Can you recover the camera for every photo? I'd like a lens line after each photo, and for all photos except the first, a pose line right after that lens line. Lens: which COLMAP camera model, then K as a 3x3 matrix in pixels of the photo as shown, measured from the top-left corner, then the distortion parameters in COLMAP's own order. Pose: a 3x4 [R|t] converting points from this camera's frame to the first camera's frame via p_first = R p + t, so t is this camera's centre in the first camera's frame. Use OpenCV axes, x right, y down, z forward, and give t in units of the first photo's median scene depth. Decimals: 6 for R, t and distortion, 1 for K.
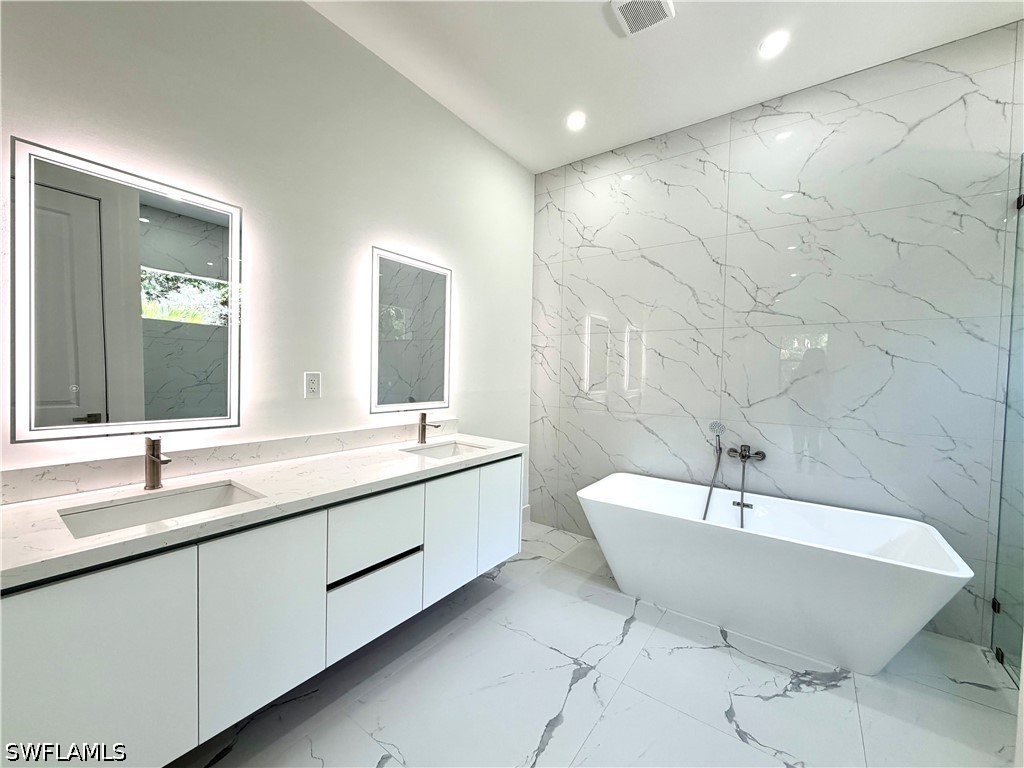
lens RADIAL K [[408.7, 0, 511.0], [0, 408.7, 386.0], [0, 0, 1]] dist [0.000028, 0.000114]
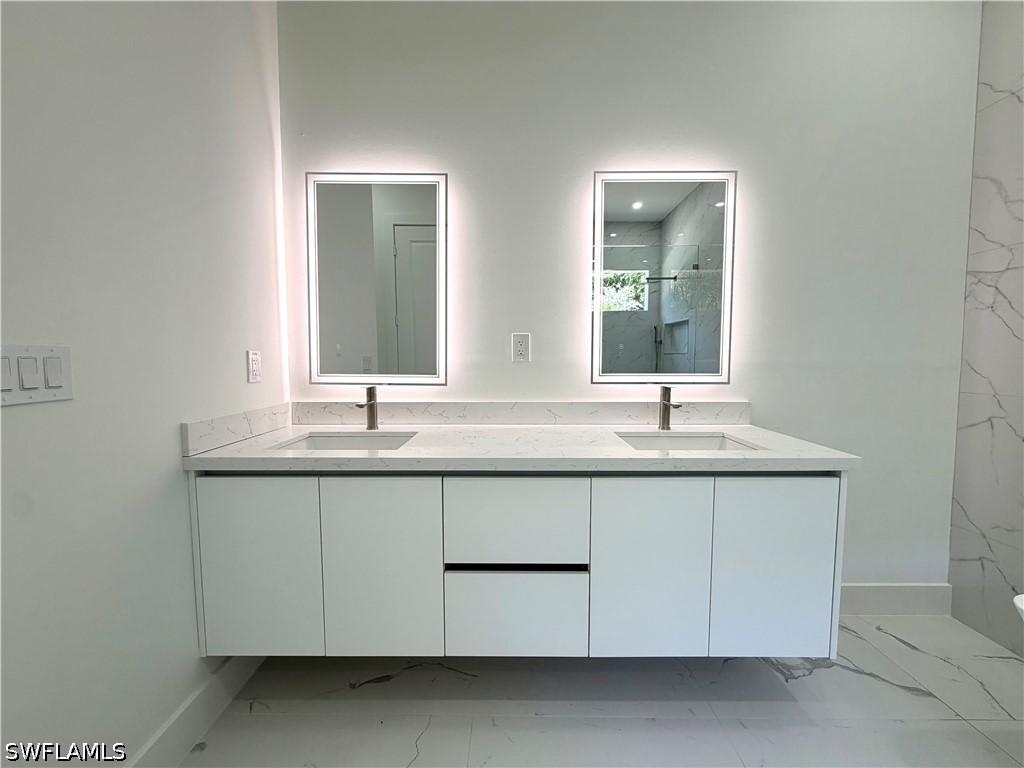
lens RADIAL K [[408.7, 0, 511.4], [0, 408.7, 385.9], [0, 0, 1]] dist [0.000028, 0.000114]
pose [[0.582463, 0.027790, -0.812382, 0.215590], [-0.014193, 0.999611, 0.024018, 0.054391], [0.812733, -0.002459, 0.582631, 0.392327]]
